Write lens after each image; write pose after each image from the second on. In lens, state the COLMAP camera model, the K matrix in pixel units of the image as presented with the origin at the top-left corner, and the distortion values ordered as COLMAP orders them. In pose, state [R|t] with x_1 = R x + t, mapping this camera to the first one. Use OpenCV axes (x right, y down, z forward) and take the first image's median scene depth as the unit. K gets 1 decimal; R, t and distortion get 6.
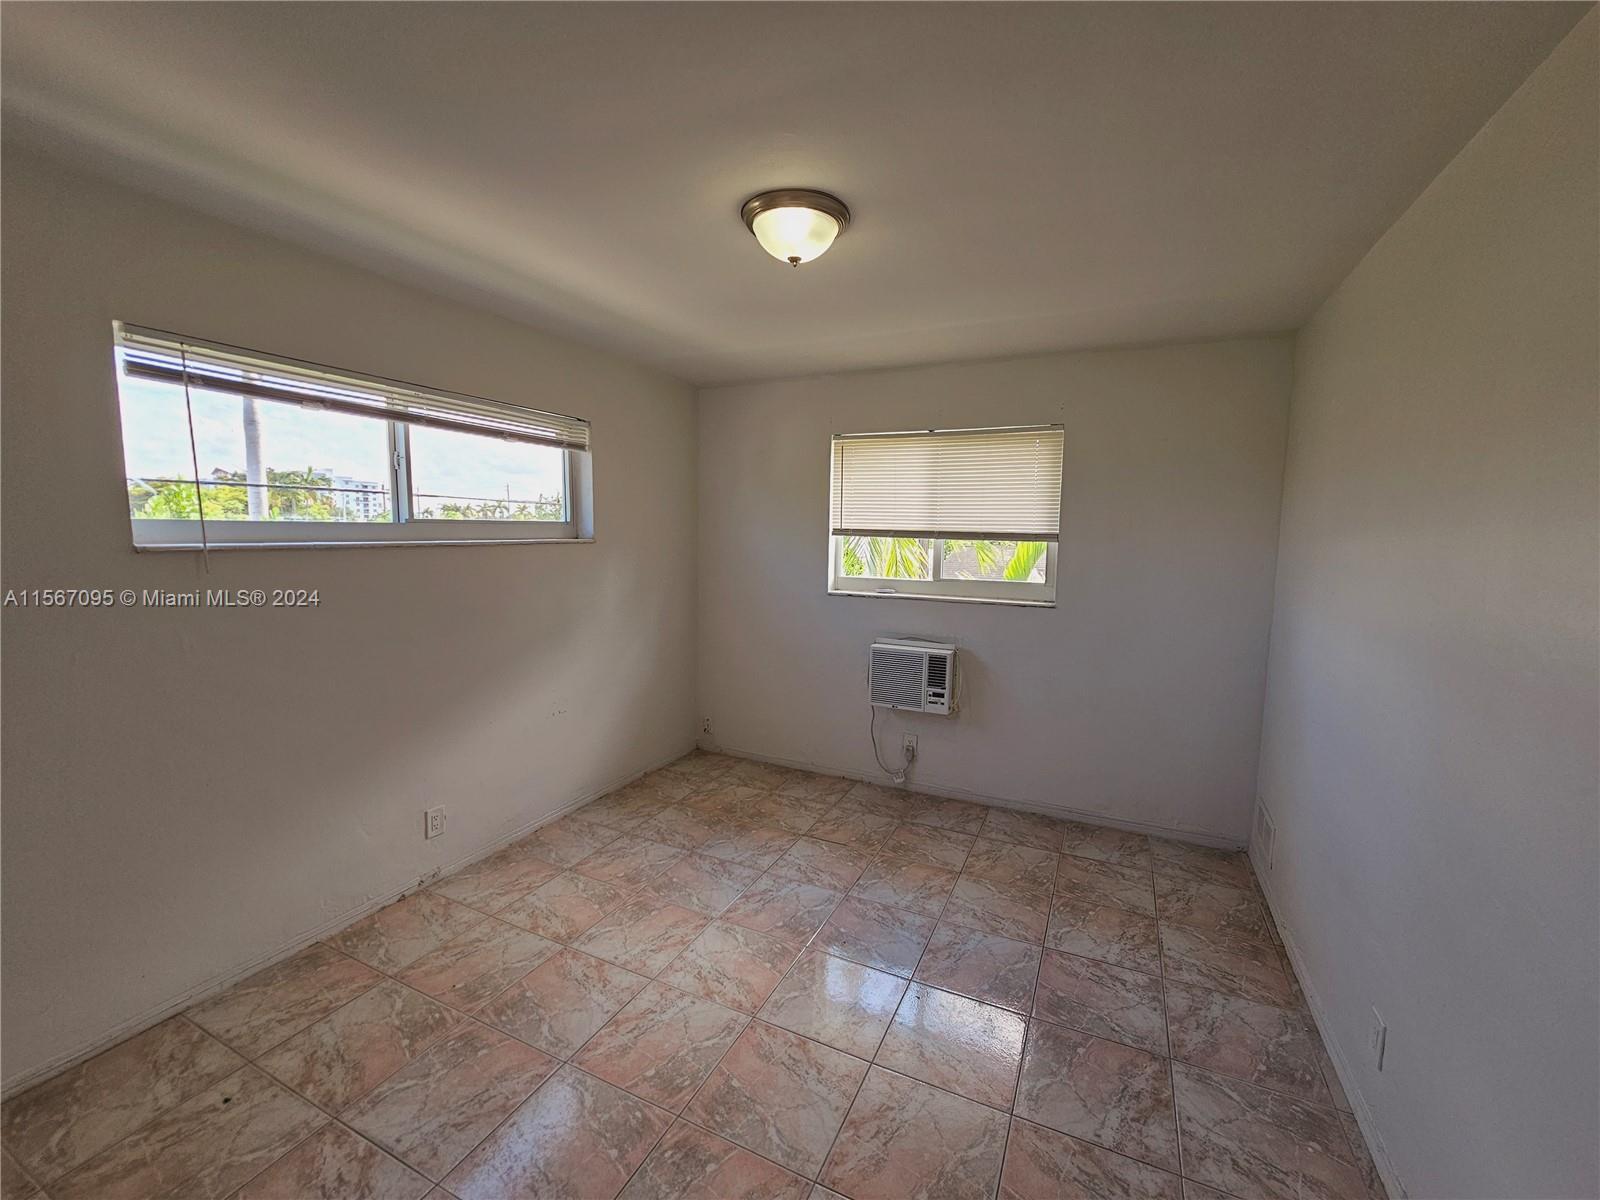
lens RADIAL K [[657.1, 0, 812.1], [0, 657.1, 598.8], [0, 0, 1]] dist [-0.003555, 0.001630]
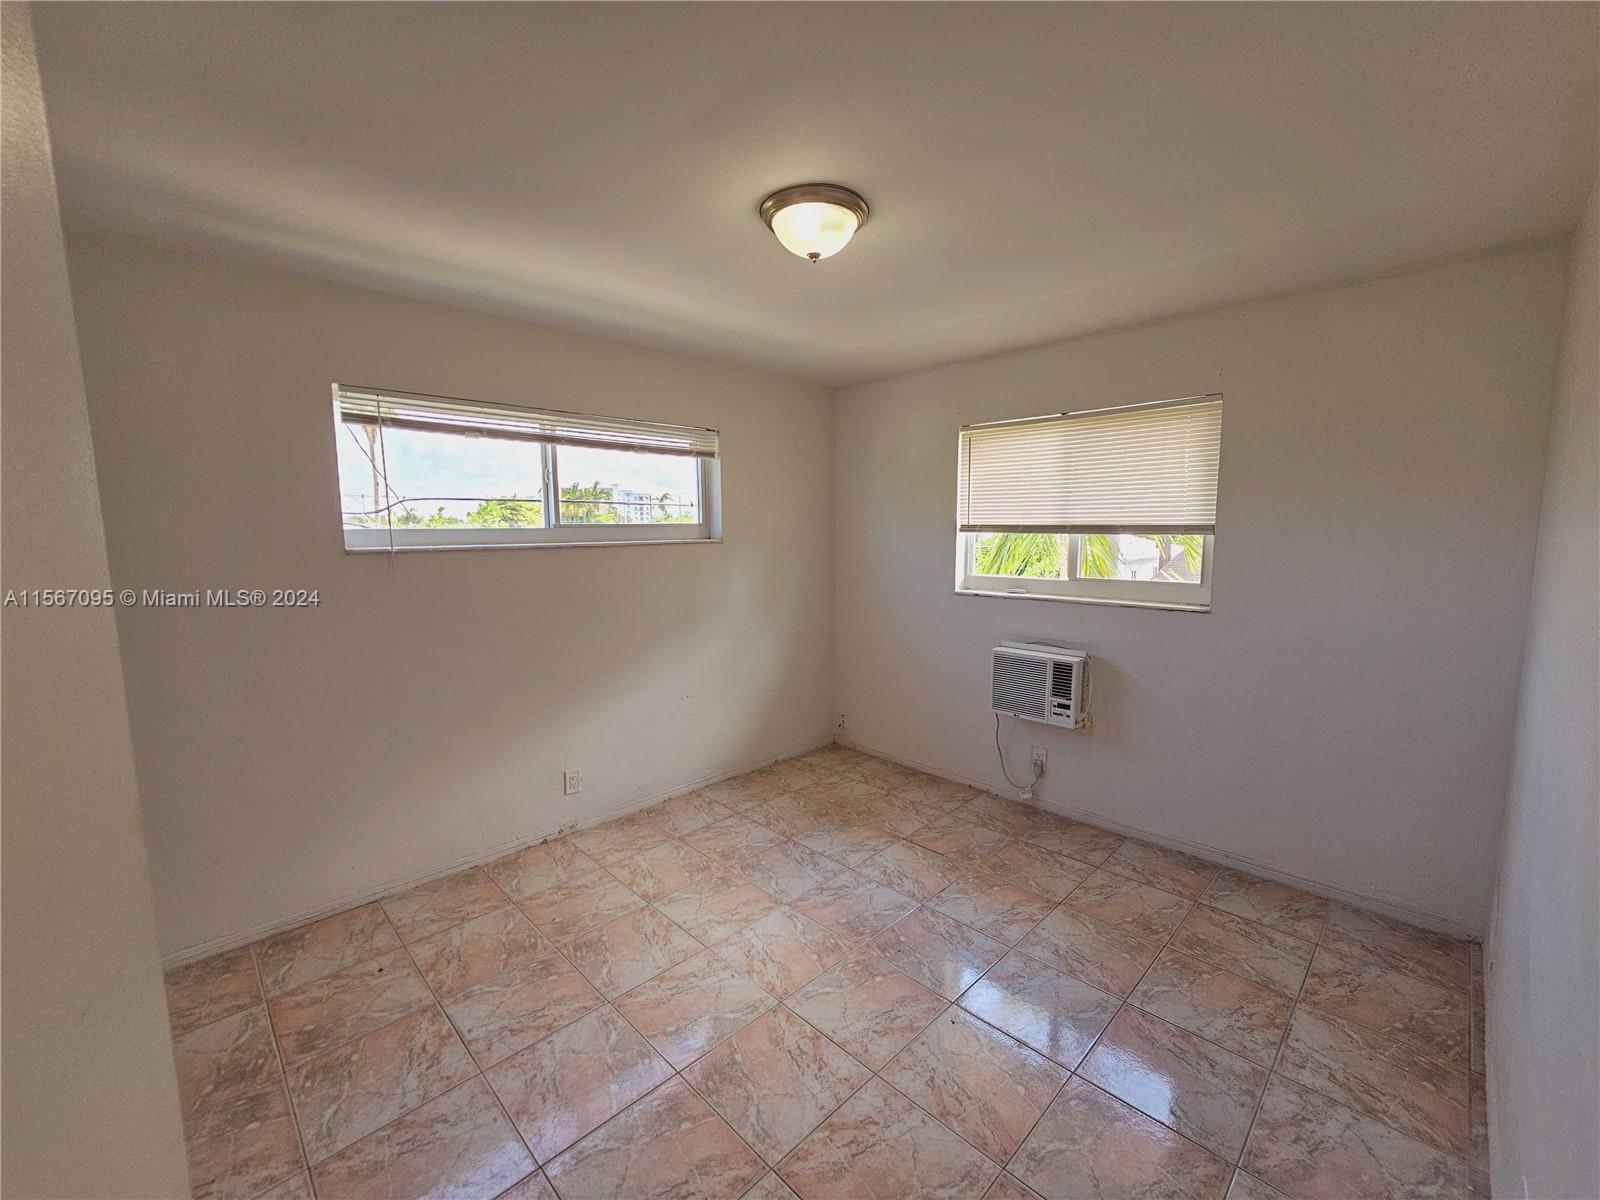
lens RADIAL K [[657.1, 0, 806.2], [0, 657.1, 603.7], [0, 0, 1]] dist [-0.003555, 0.001630]
pose [[0.938936, 0.018596, -0.343588, 0.228602], [-0.015825, 0.999816, 0.010867, 0.001473], [0.343727, -0.004767, 0.939058, 0.040386]]
